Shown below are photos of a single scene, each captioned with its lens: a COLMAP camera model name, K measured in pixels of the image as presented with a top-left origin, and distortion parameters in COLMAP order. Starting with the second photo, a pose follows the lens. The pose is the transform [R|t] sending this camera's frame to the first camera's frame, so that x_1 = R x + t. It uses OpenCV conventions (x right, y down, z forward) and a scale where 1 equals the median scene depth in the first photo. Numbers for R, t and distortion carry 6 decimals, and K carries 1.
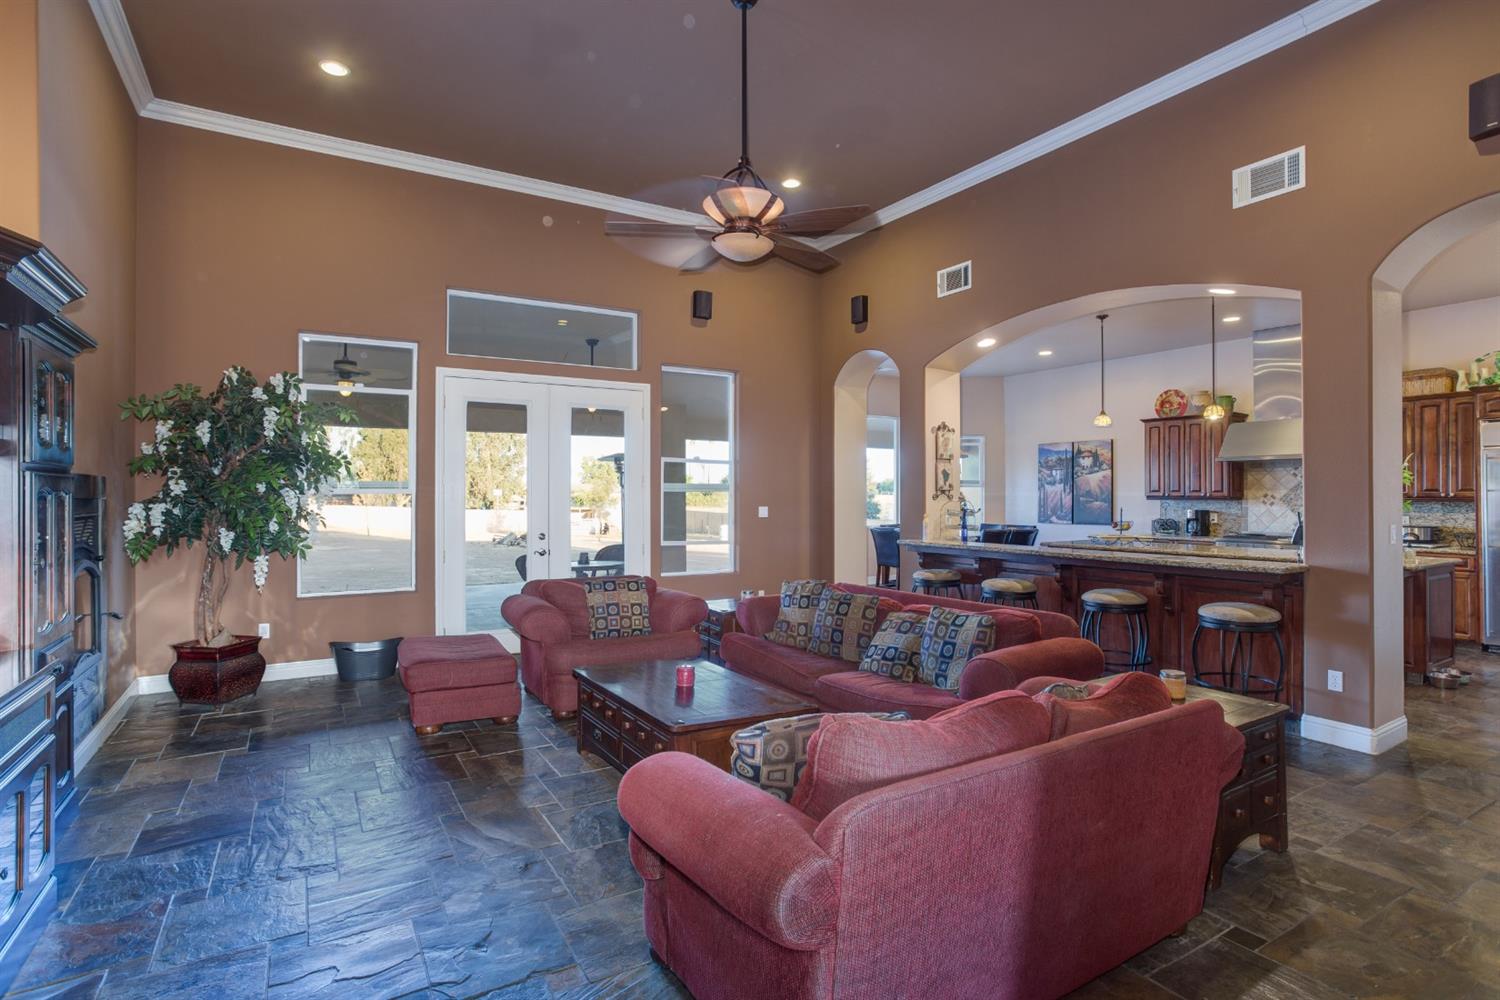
lens RADIAL K [[741.1, 0, 733.4], [0, 741.1, 495.9], [0, 0, 1]] dist [-0.060125, 0.028779]
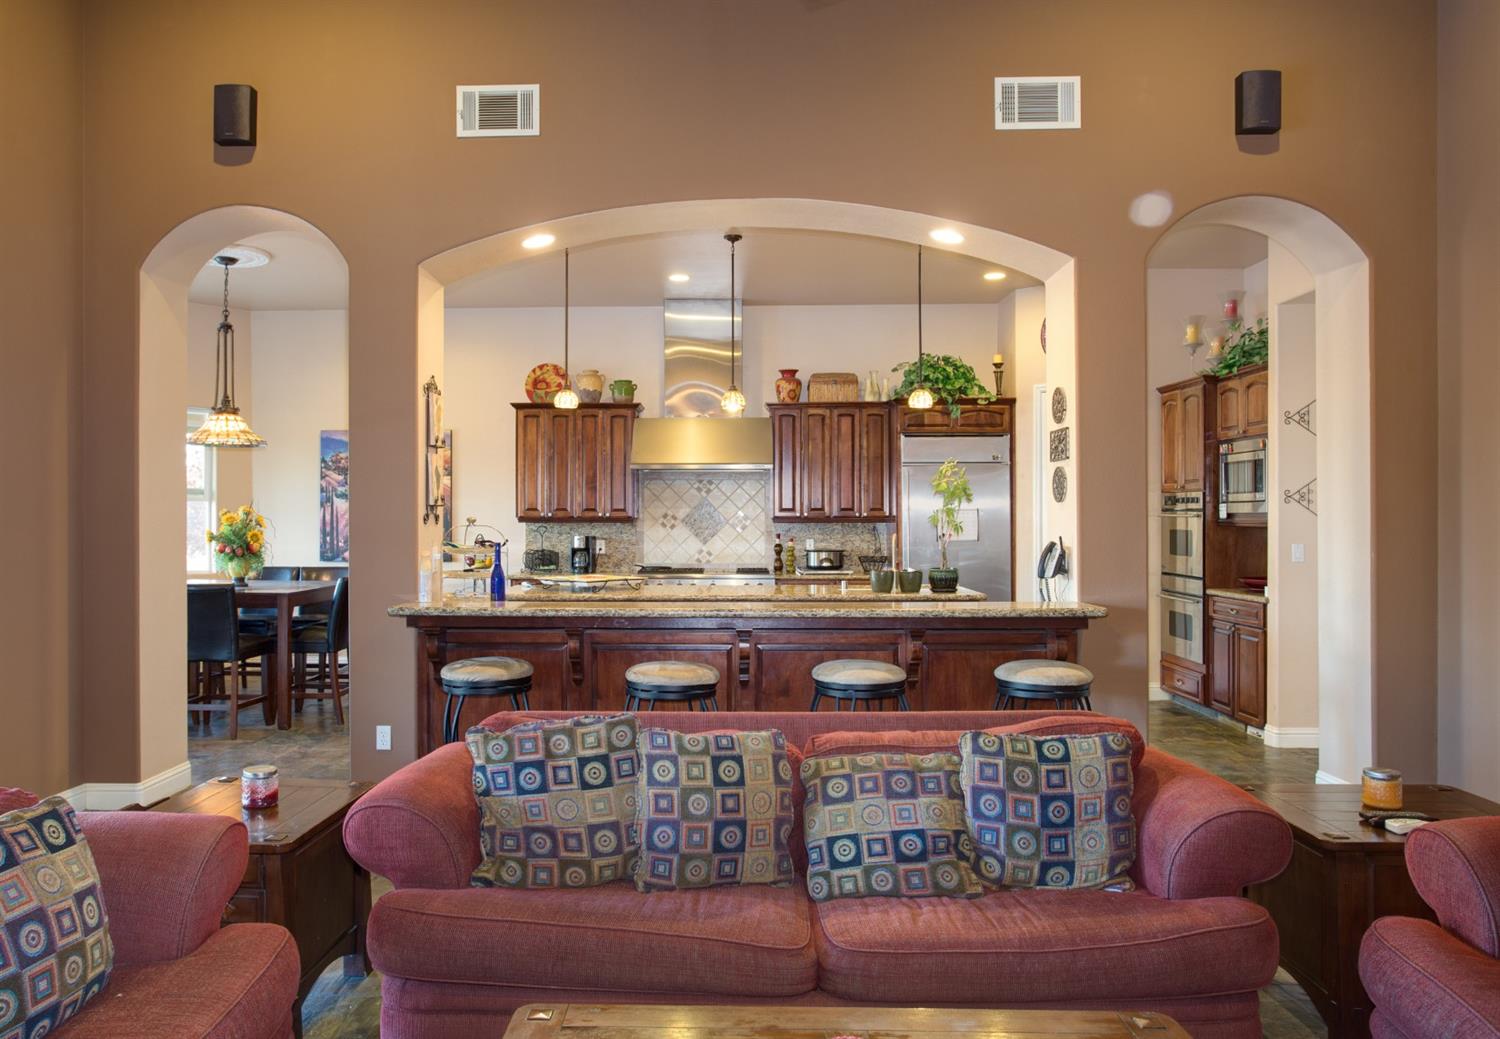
lens RADIAL K [[1088.0, 0, 689.9], [0, 1088.0, 512.5], [0, 0, 1]] dist [-0.017574, -0.001576]
pose [[0.544031, 0.001878, 0.839063, -0.224056], [0.000926, 0.999996, -0.002838, -0.000557], [-0.839065, 0.002321, 0.544027, 0.358825]]
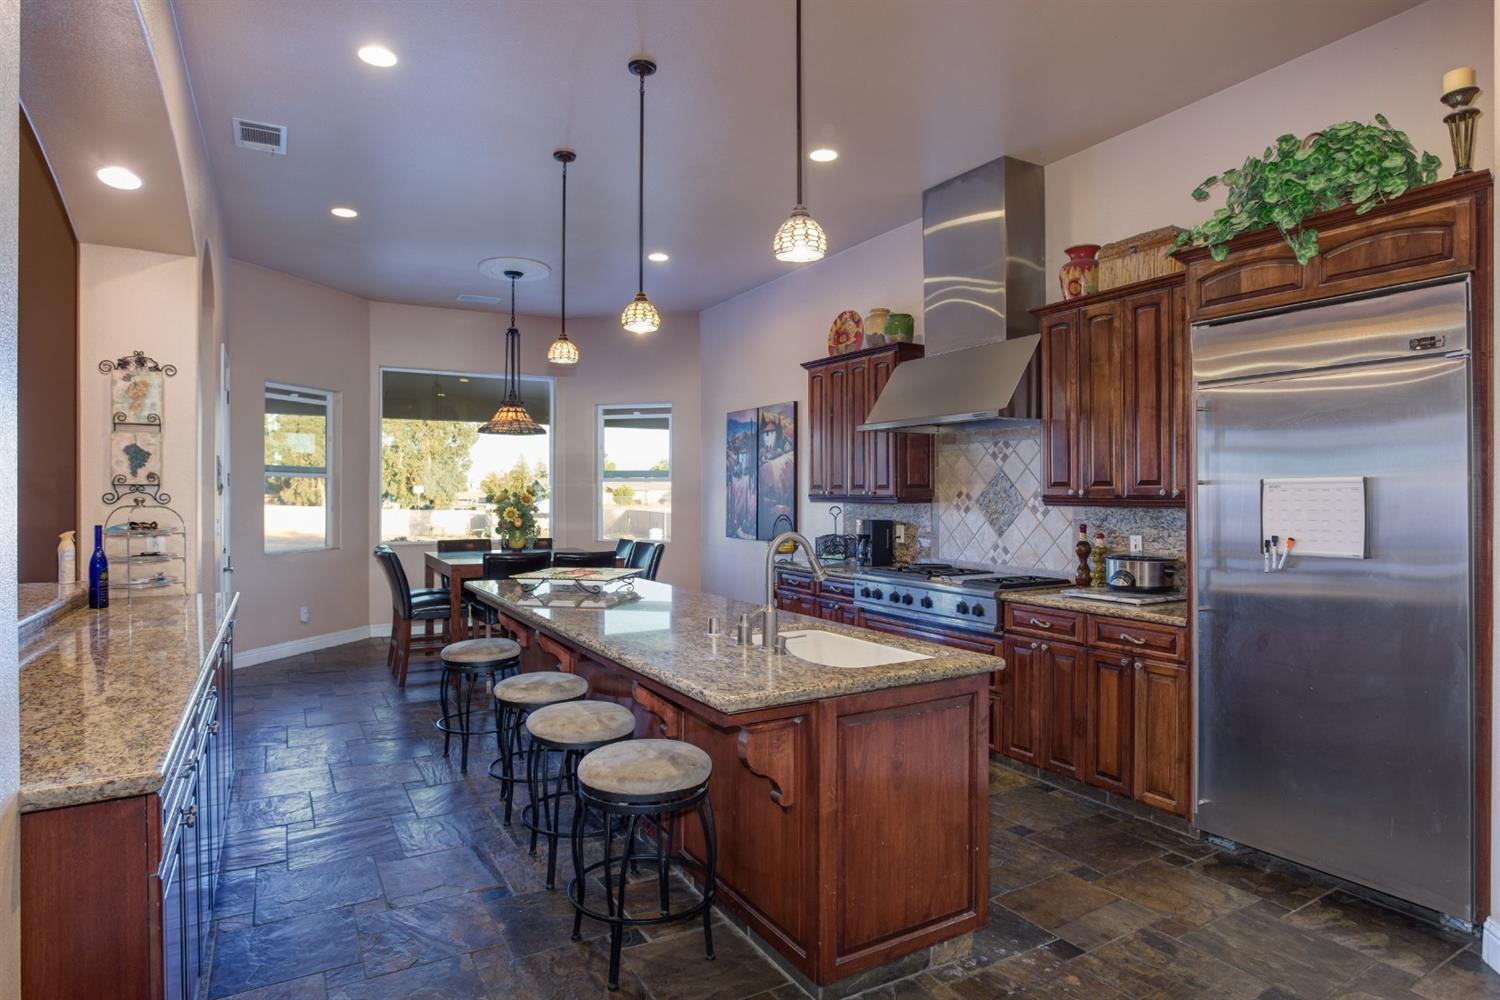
lens RADIAL K [[844.2, 0, 735.3], [0, 844.2, 494.6], [0, 0, 1]] dist [-0.015671, 0.002057]
pose [[0.999638, -0.001712, -0.026866, 0.597957], [0.001739, 0.999998, 0.000970, -0.000955], [0.026865, -0.001017, 0.999639, 0.366095]]
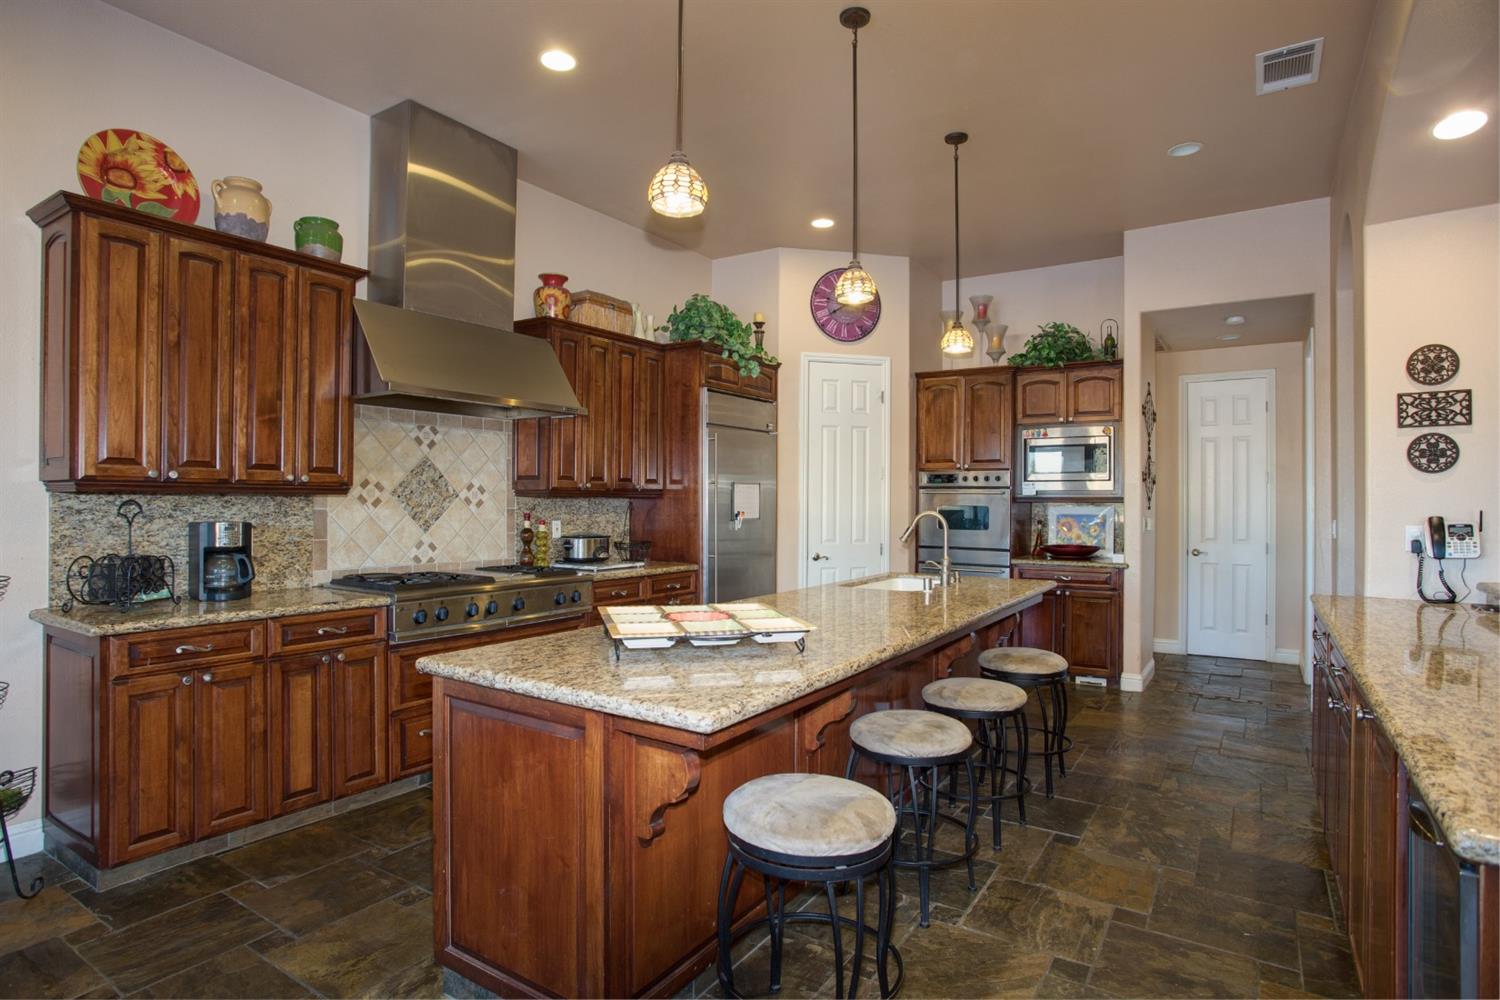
lens RADIAL K [[826.6, 0, 742.6], [0, 826.6, 500.2], [0, 0, 1]] dist [-0.001625, 0.000980]
pose [[-0.443547, -0.000200, 0.896251, 0.197048], [-0.004576, 0.999987, -0.002042, 0.009924], [-0.896239, -0.005007, -0.443543, 1.042192]]
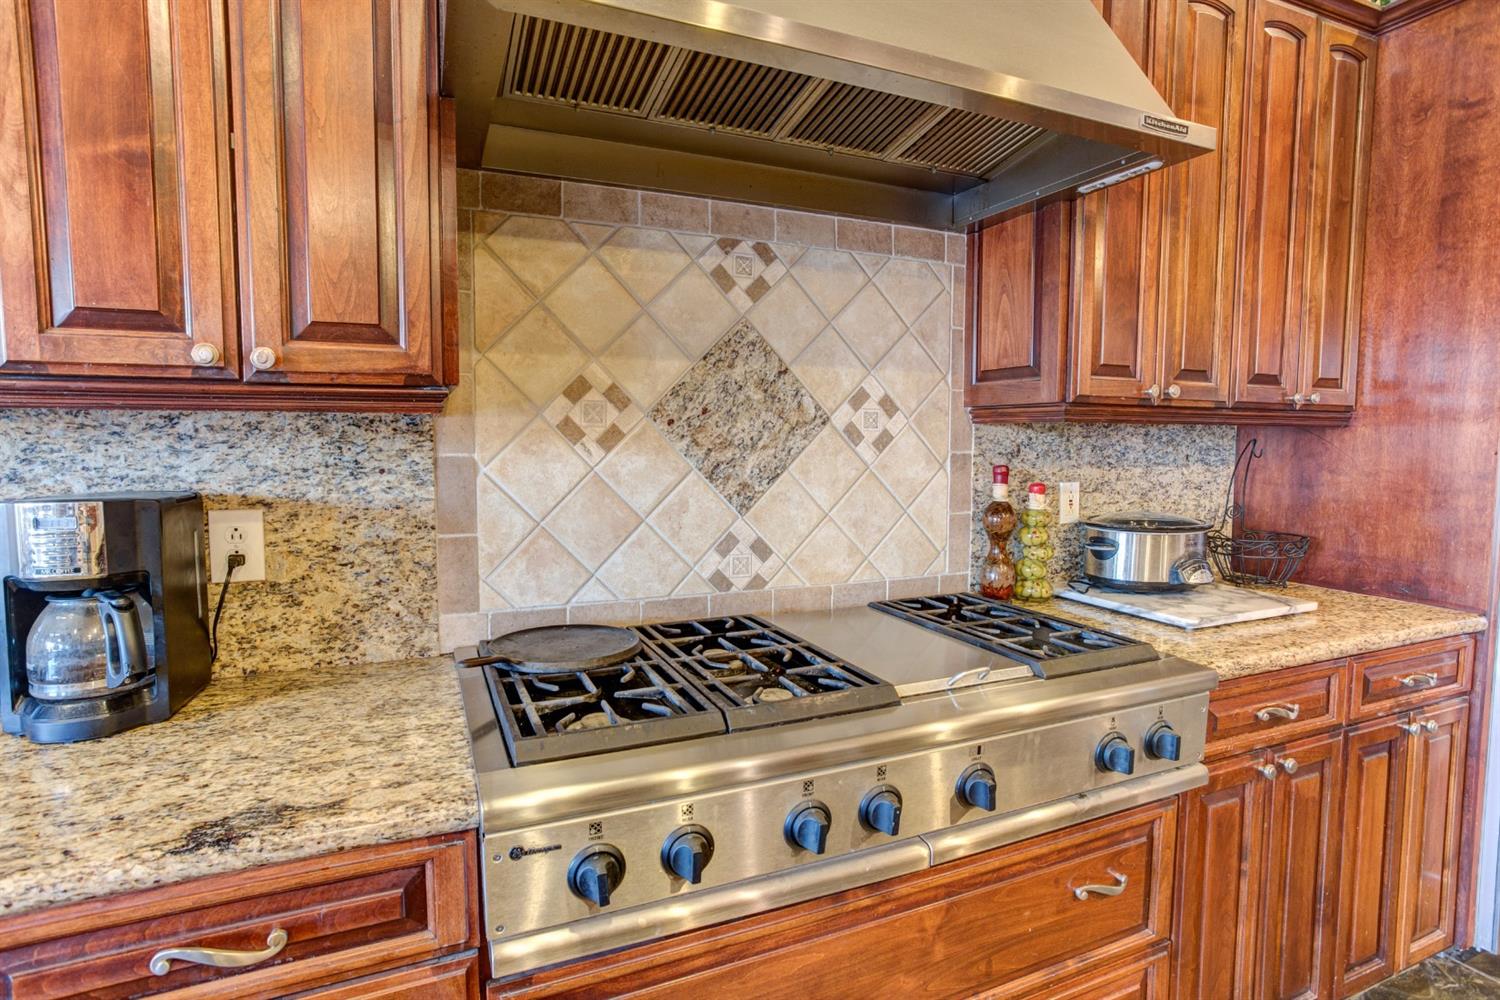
lens RADIAL K [[741.1, 0, 733.4], [0, 741.1, 495.9], [0, 0, 1]] dist [-0.060125, 0.028779]
pose [[0.120209, -0.076682, 0.989783, 0.584450], [-0.001554, 0.996997, 0.077430, 0.011417], [-0.992747, -0.010846, 0.119729, 0.967335]]
